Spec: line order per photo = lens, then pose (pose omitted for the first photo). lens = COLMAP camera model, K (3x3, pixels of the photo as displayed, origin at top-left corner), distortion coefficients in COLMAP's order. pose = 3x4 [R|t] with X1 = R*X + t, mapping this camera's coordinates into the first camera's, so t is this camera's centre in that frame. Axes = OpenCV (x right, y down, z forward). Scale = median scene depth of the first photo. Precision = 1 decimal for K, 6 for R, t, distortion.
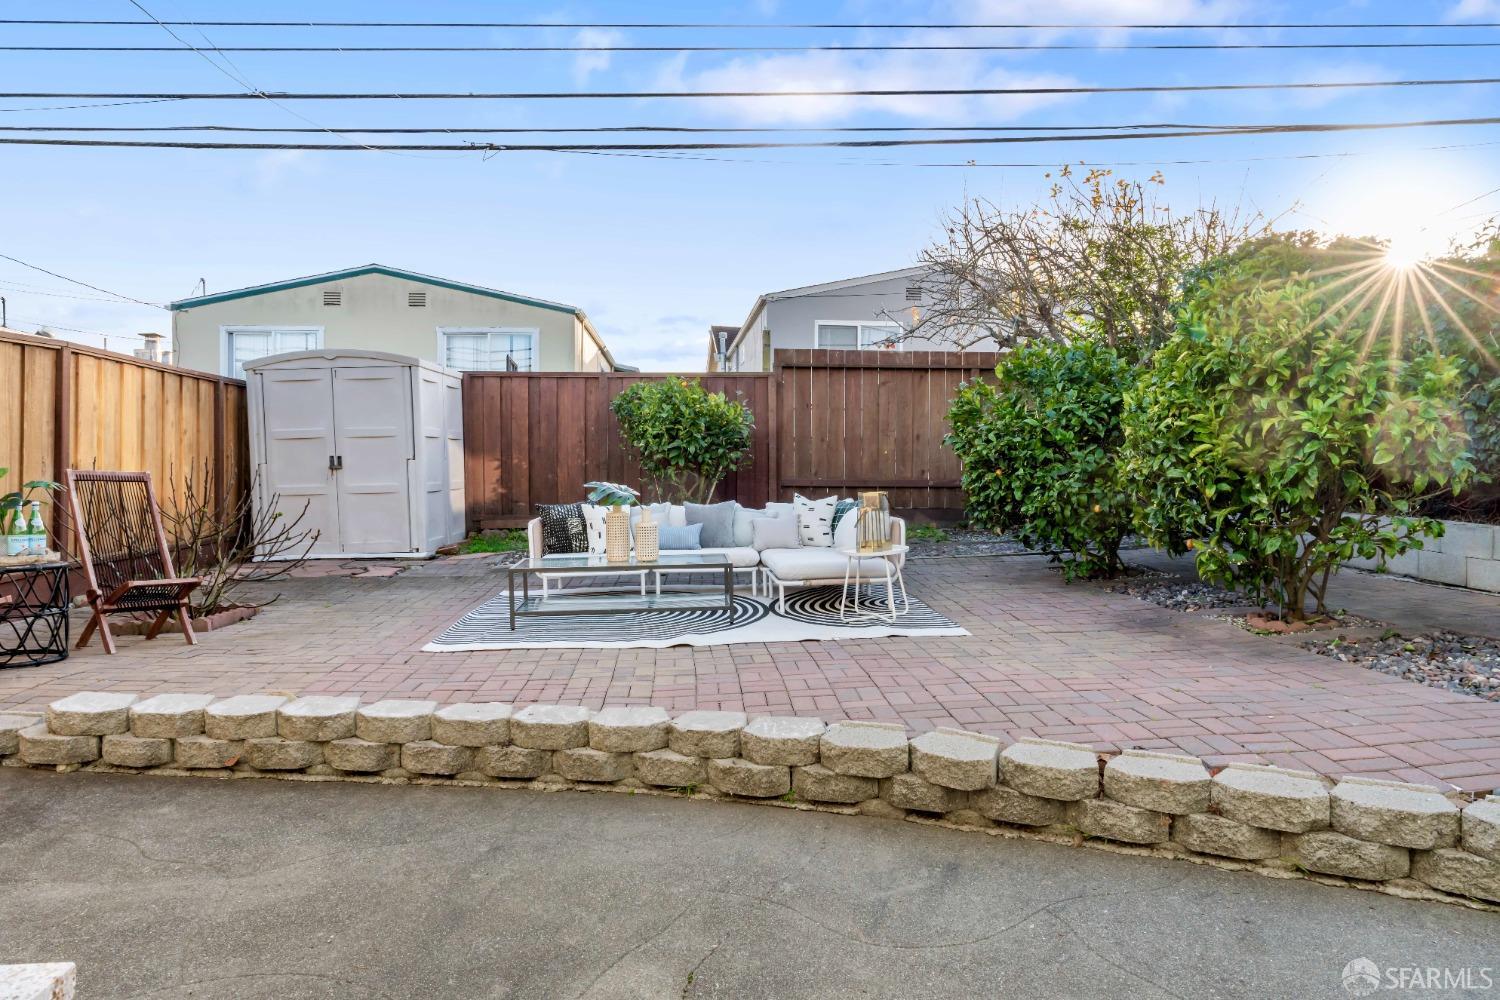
lens RADIAL K [[999.9, 0, 755.1], [0, 999.9, 477.3], [0, 0, 1]] dist [0.001139, 0.000769]
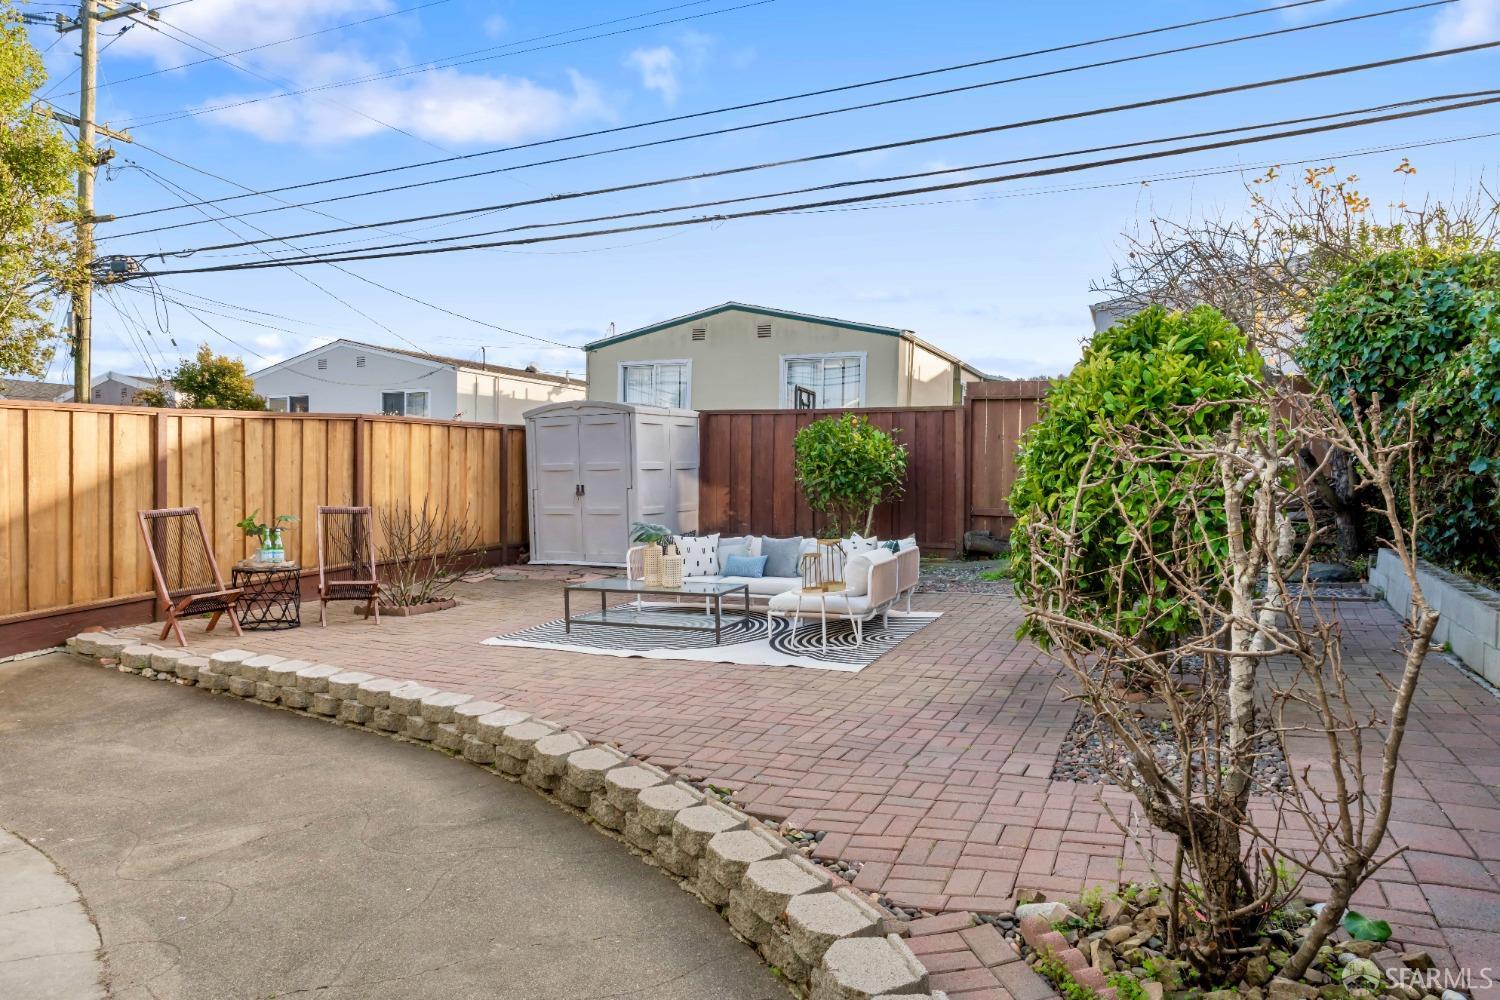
lens RADIAL K [[1015.5, 0, 745.0], [0, 1015.5, 518.2], [0, 0, 1]] dist [0.004710, 0.002225]
pose [[0.880028, 0.032170, -0.473831, 0.384420], [-0.011209, 0.998832, 0.046996, -0.042098], [0.474790, -0.036047, 0.879361, -0.043750]]
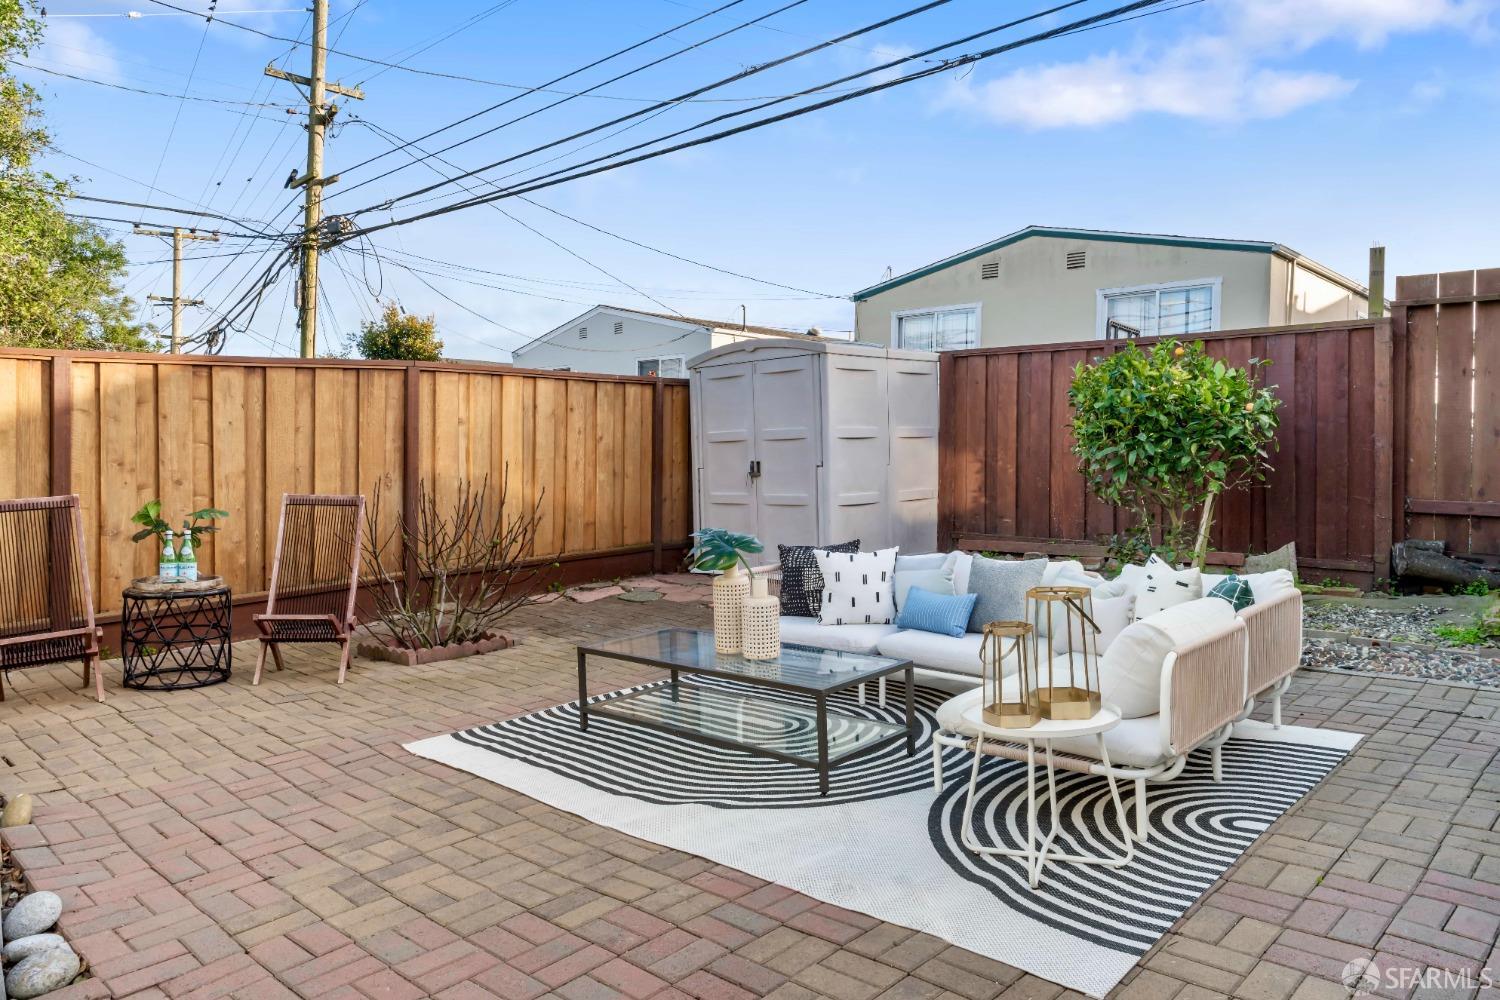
lens RADIAL K [[1034.9, 0, 750.7], [0, 1034.9, 476.7], [0, 0, 1]] dist [0.002180, 0.000239]
pose [[0.685418, 0.023891, -0.727758, 0.245986], [-0.003125, 0.999549, 0.029870, -0.034894], [0.728143, -0.018199, 0.685183, 0.370331]]
